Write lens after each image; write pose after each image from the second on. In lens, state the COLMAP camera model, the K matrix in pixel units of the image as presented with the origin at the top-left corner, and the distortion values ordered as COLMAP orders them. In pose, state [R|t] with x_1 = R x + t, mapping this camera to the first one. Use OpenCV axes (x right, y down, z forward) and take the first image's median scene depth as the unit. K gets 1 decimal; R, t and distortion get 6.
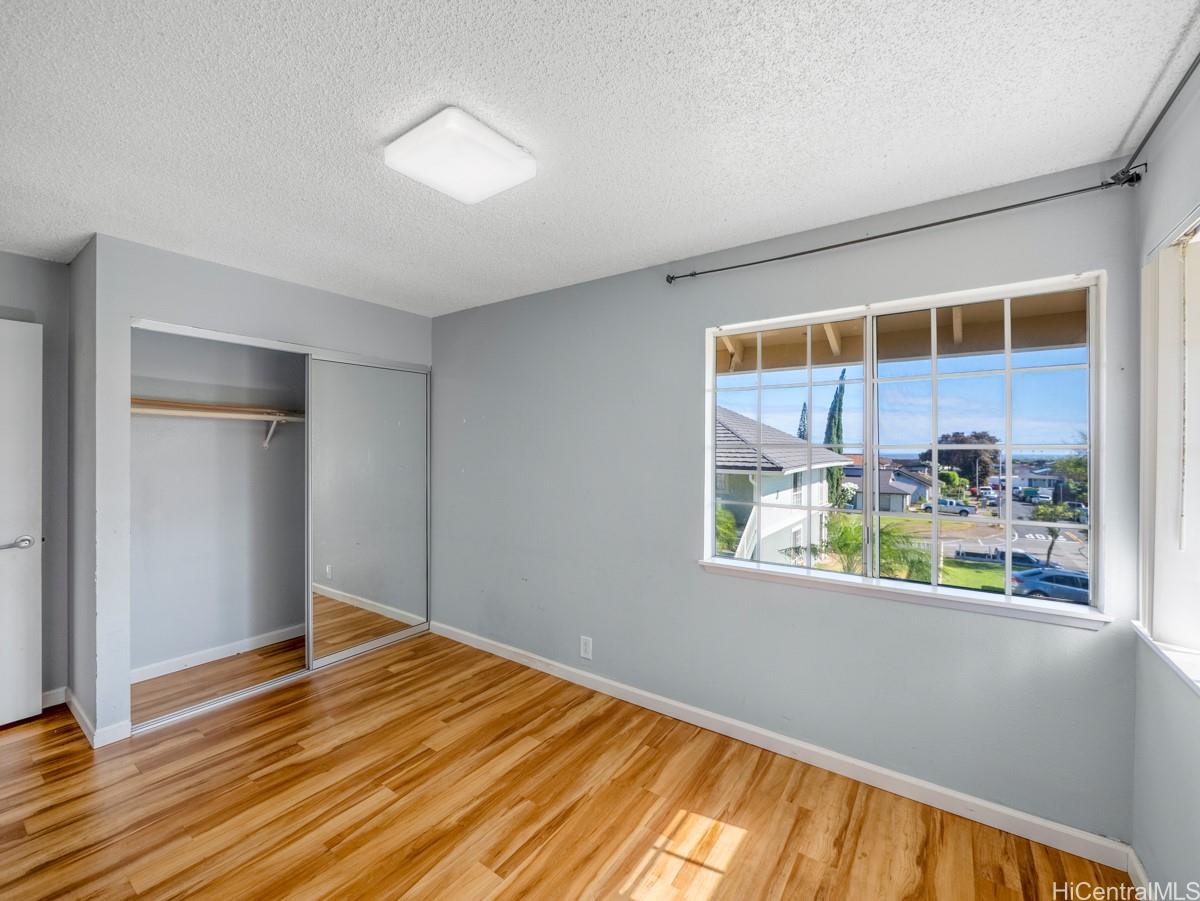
lens RADIAL K [[507.8, 0, 593.3], [0, 507.8, 443.8], [0, 0, 1]] dist [-0.005344, 0.001329]
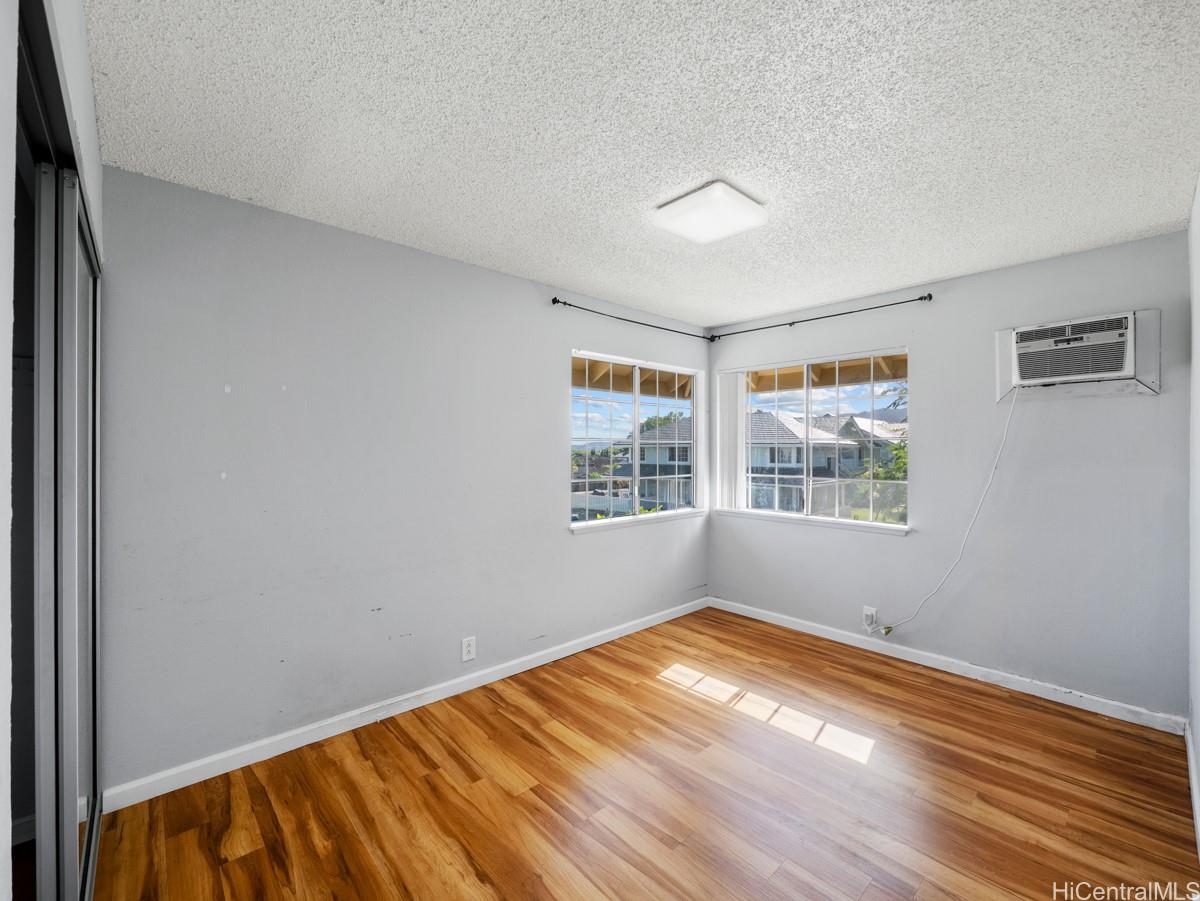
lens RADIAL K [[507.8, 0, 595.7], [0, 507.8, 455.6], [0, 0, 1]] dist [-0.005344, 0.001329]
pose [[0.211697, -0.014805, 0.977223, -1.024291], [-0.004591, 0.999859, 0.016143, 0.023761], [-0.977325, -0.007904, 0.211599, 0.652295]]
